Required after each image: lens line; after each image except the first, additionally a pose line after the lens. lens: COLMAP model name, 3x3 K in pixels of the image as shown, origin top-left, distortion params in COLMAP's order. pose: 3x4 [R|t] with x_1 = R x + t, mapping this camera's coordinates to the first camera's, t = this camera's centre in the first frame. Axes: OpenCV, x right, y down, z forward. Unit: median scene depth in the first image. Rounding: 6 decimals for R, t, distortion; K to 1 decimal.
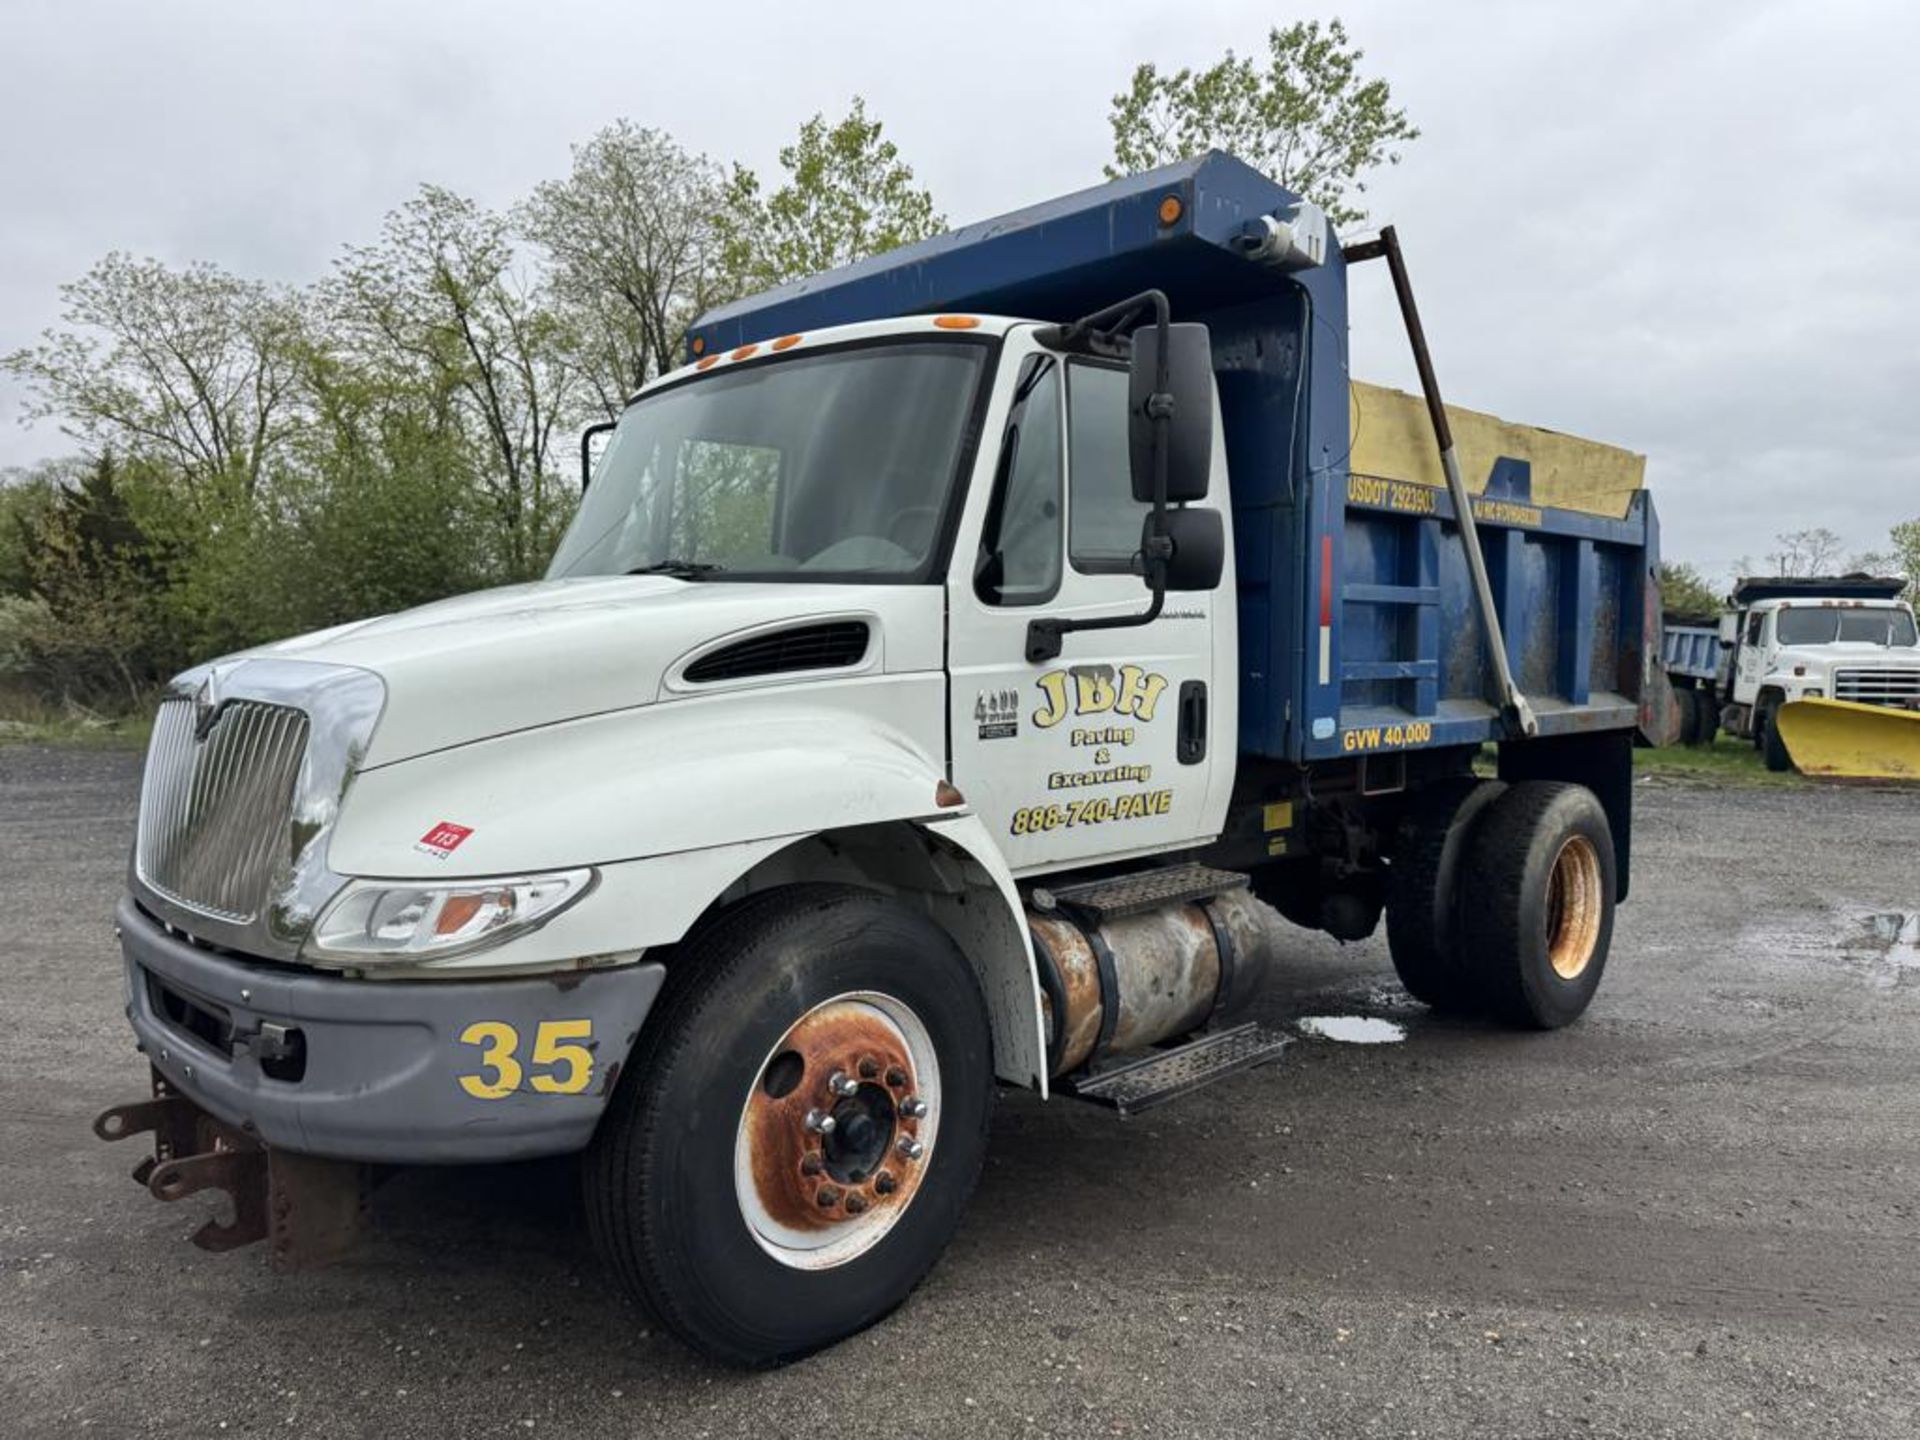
lens RADIAL K [[1326.7, 0, 960.0], [0, 1326.7, 720.0], [0, 0, 1]] dist [0.132077, -0.196730]
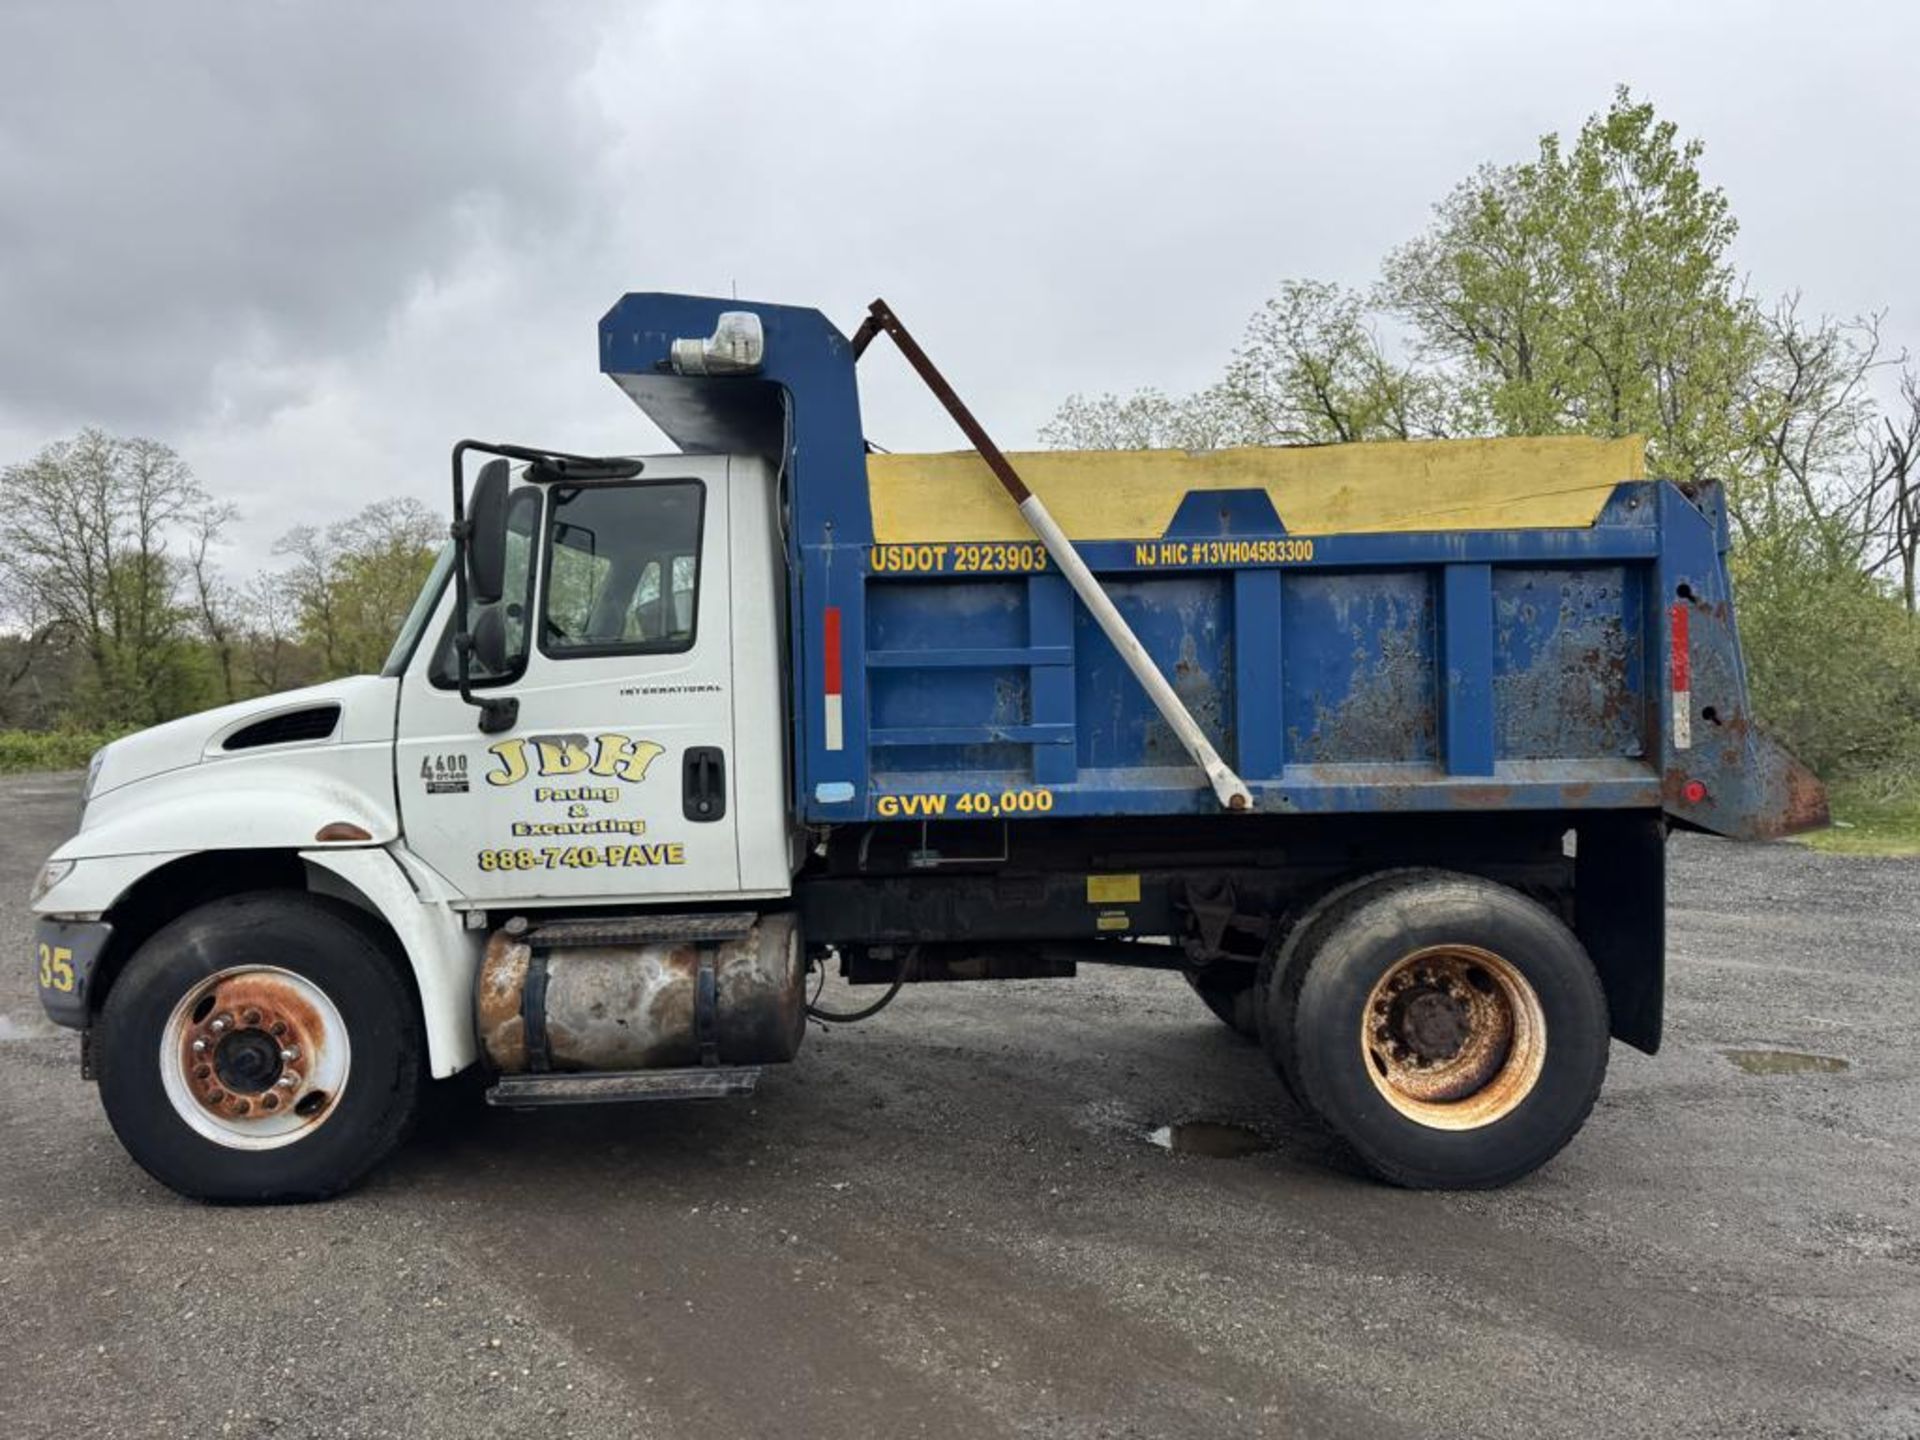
lens RADIAL K [[1326.7, 0, 960.0], [0, 1326.7, 720.0], [0, 0, 1]] dist [0.132077, -0.196730]
pose [[0.723812, -0.013054, -0.689874, 1.182951], [-0.015297, 0.999272, -0.034959, -0.017313], [0.689828, 0.035857, 0.723085, 0.364813]]
